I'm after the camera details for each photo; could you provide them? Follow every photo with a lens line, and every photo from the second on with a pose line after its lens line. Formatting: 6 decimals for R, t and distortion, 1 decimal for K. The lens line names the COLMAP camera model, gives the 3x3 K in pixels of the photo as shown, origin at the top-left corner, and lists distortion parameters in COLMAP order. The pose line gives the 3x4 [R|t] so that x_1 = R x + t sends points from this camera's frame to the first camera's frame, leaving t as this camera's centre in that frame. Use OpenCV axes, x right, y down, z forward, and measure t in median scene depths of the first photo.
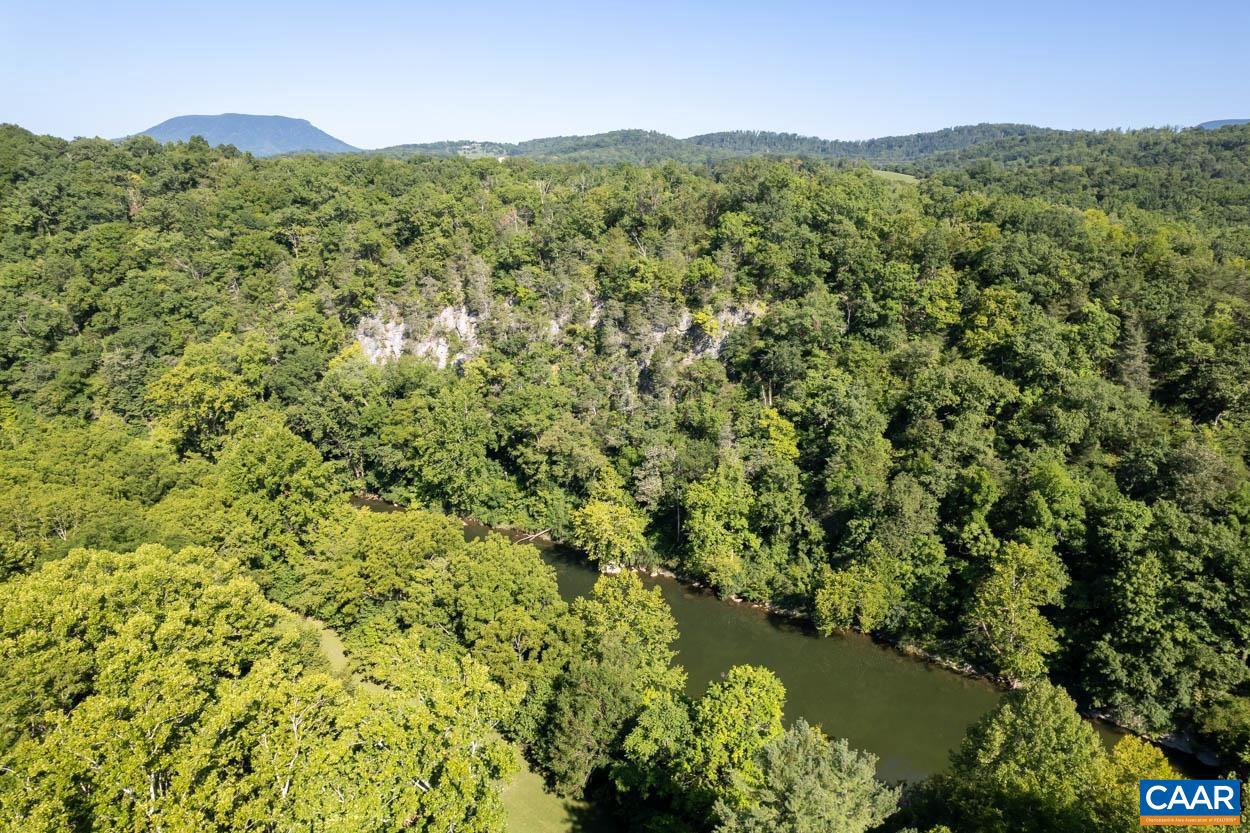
lens RADIAL K [[808.3, 0, 621.7], [0, 808.3, 416.5], [0, 0, 1]] dist [-0.067868, 0.078555]
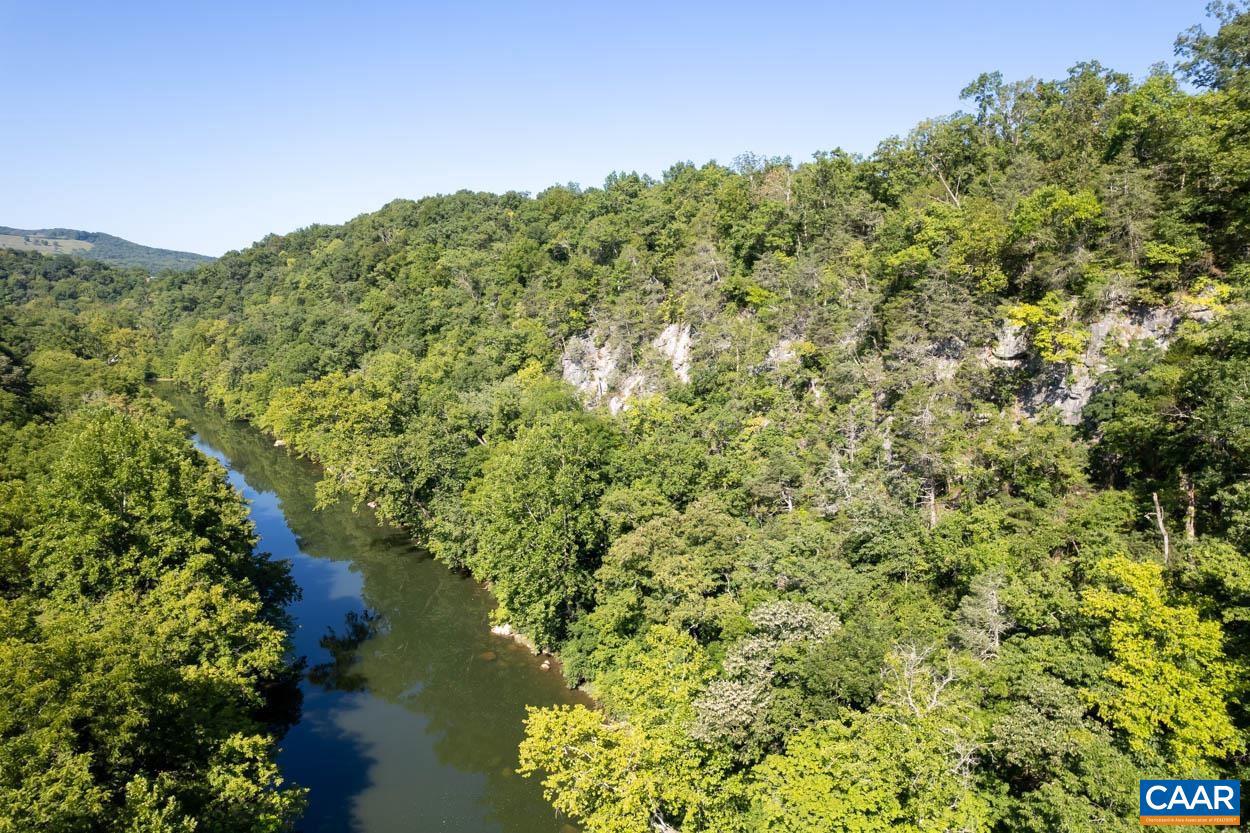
lens RADIAL K [[809.6, 0, 625.0], [0, 809.6, 416.5], [0, 0, 1]] dist [-0.074230, 0.082251]
pose [[0.805627, 0.090621, -0.585451, 0.170829], [-0.166381, 0.983067, -0.076785, -0.007364], [0.568580, 0.159268, 0.807063, 0.549516]]
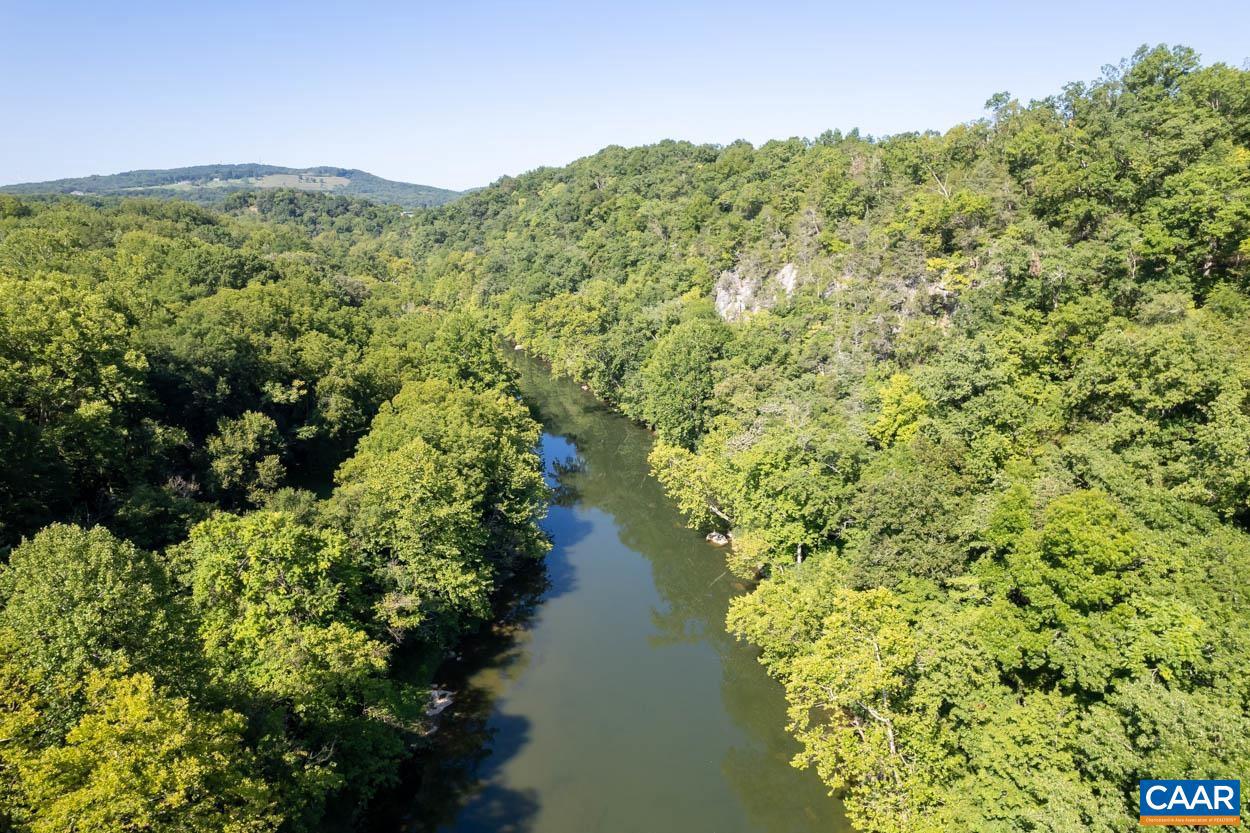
lens RADIAL K [[808.3, 0, 621.7], [0, 808.3, 416.5], [0, 0, 1]] dist [-0.067868, 0.078555]
pose [[0.626717, 0.181018, -0.757930, 0.485005], [-0.213919, 0.975243, 0.056034, 0.032470], [0.749310, 0.127018, 0.649924, 0.314106]]
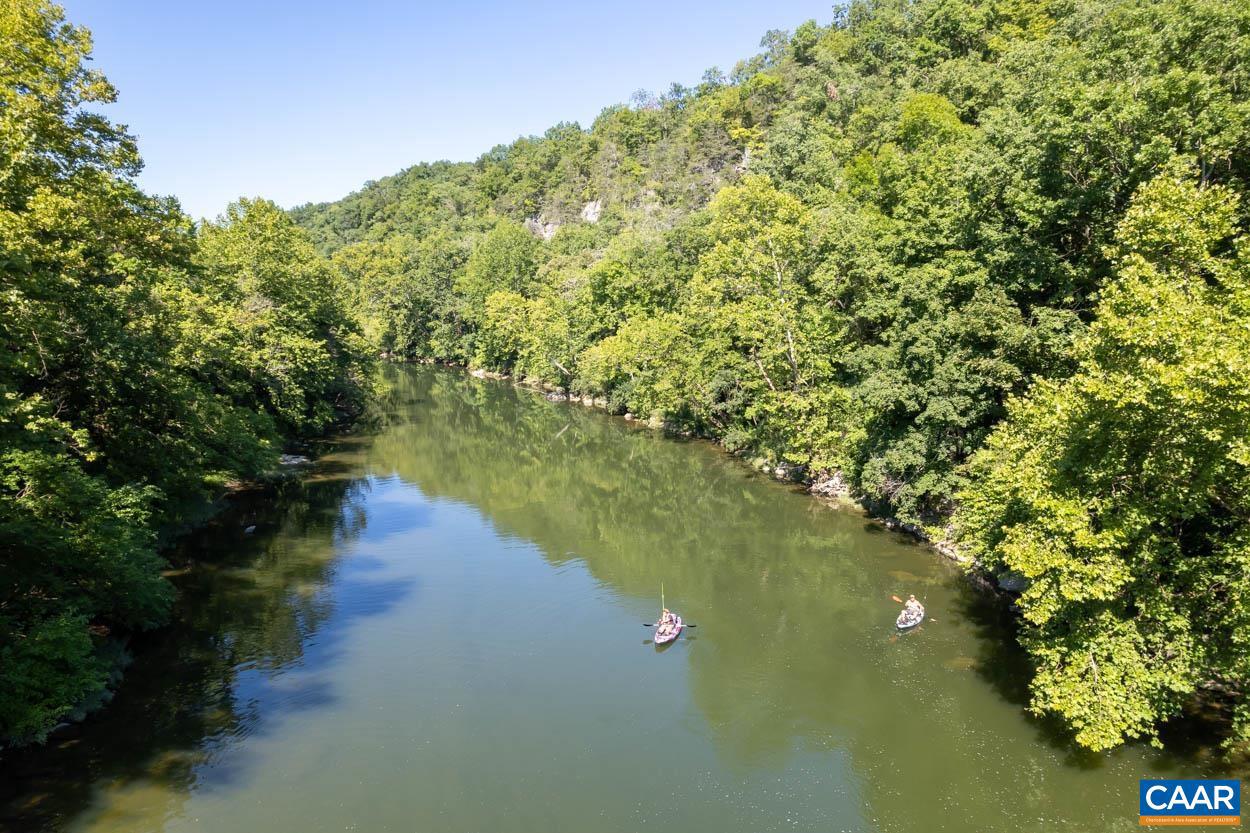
lens RADIAL K [[808.3, 0, 621.7], [0, 808.3, 416.5], [0, 0, 1]] dist [-0.067868, 0.078555]
pose [[0.819653, 0.080683, -0.567150, 0.469432], [-0.159003, 0.983174, -0.089926, 0.243744], [0.550352, 0.163887, 0.818690, 0.306185]]
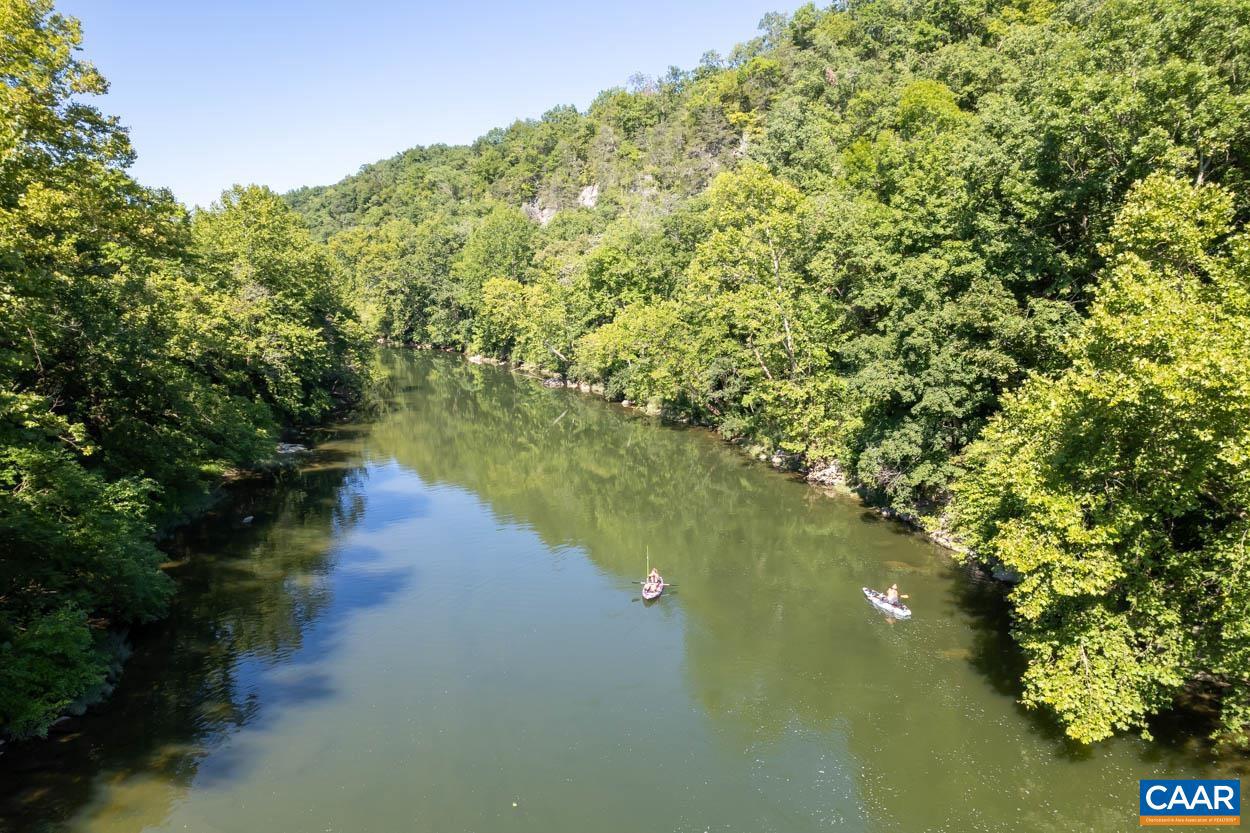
lens RADIAL K [[808.3, 0, 621.7], [0, 808.3, 416.5], [0, 0, 1]] dist [-0.067868, 0.078555]
pose [[0.821262, 0.090896, -0.563264, 0.469759], [-0.157466, 0.984995, -0.070639, 0.241545], [0.548392, 0.146708, 0.823252, 0.305815]]
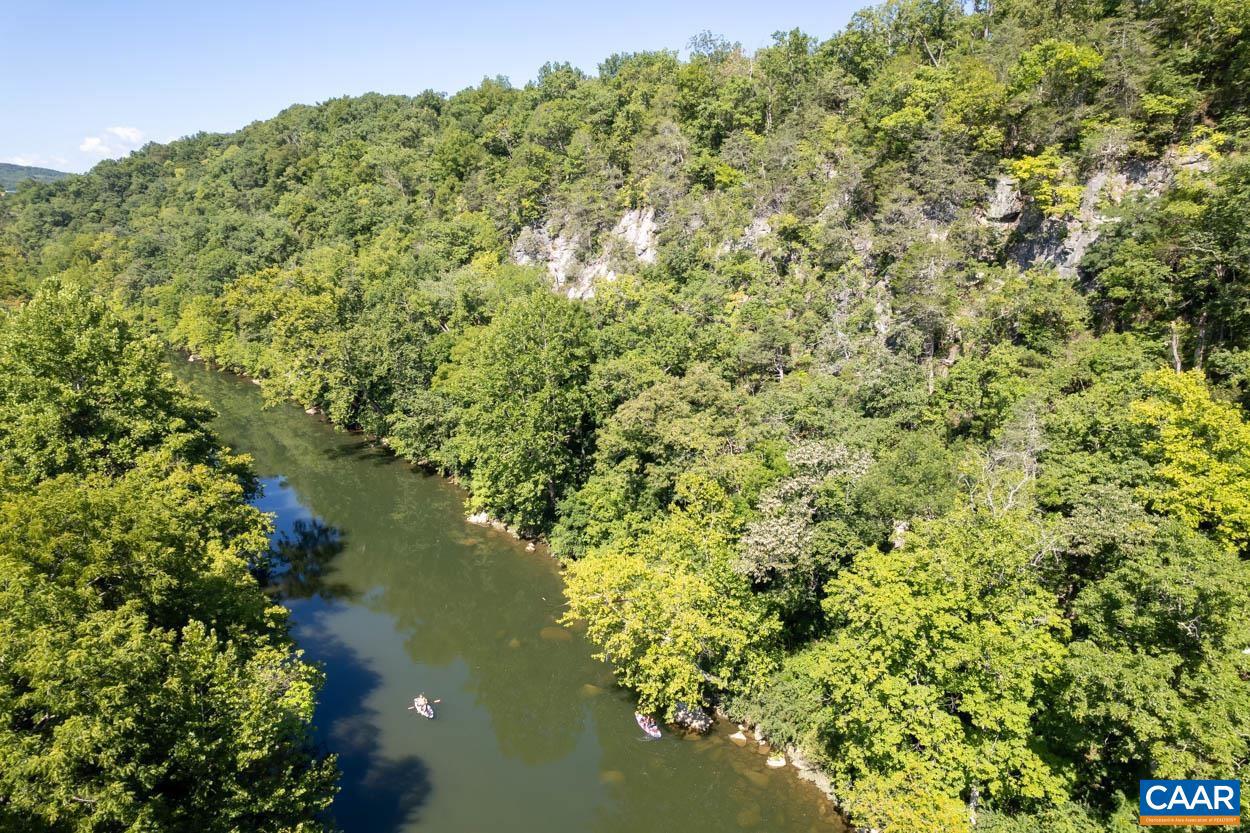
lens RADIAL K [[809.6, 0, 625.0], [0, 809.6, 416.5], [0, 0, 1]] dist [-0.074230, 0.082251]
pose [[0.869277, 0.120513, -0.479411, 0.125347], [-0.138677, 0.990334, -0.002505, 0.033120], [0.474475, 0.068661, 0.877587, 0.533295]]
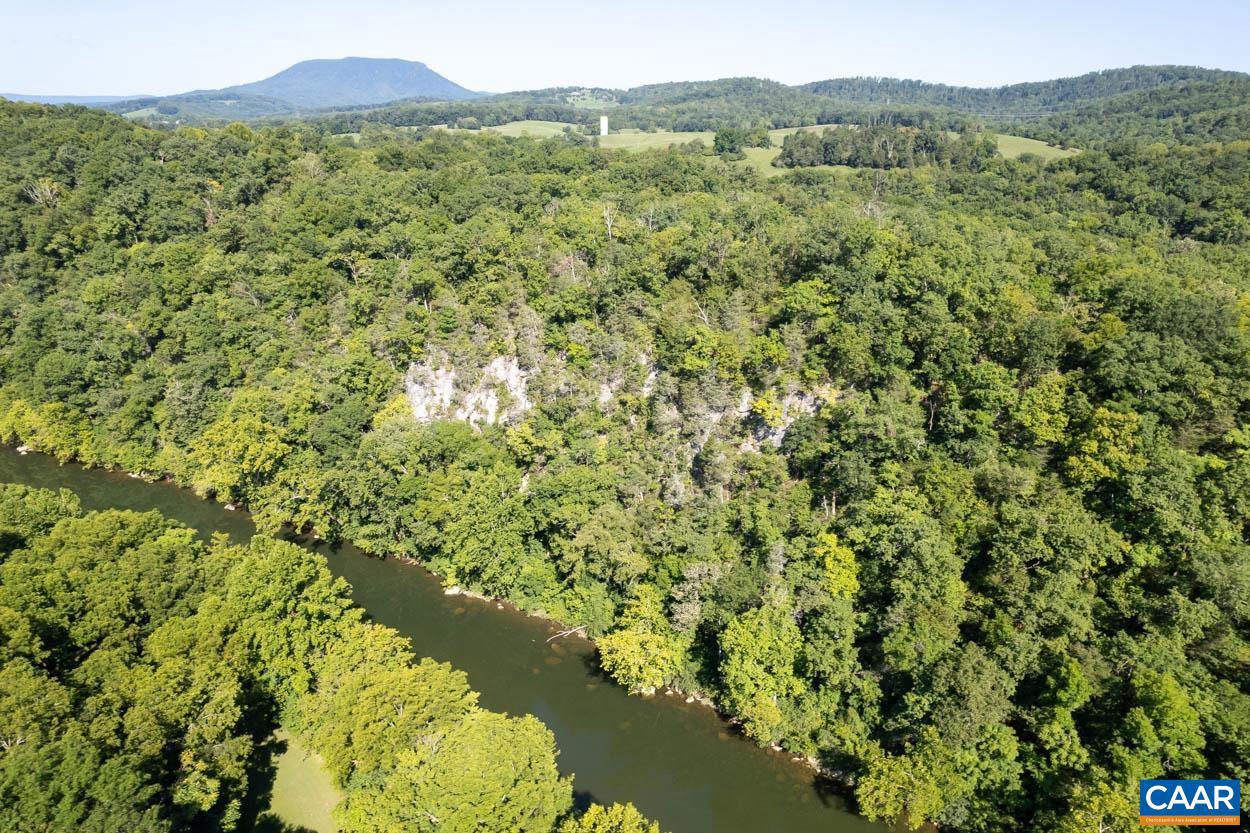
lens RADIAL K [[809.6, 0, 625.0], [0, 809.6, 416.5], [0, 0, 1]] dist [-0.074230, 0.082251]
pose [[0.991688, 0.042729, -0.121364, 0.056067], [-0.034668, 0.997098, 0.067773, -0.161576], [0.123908, -0.063002, 0.990292, 0.097224]]
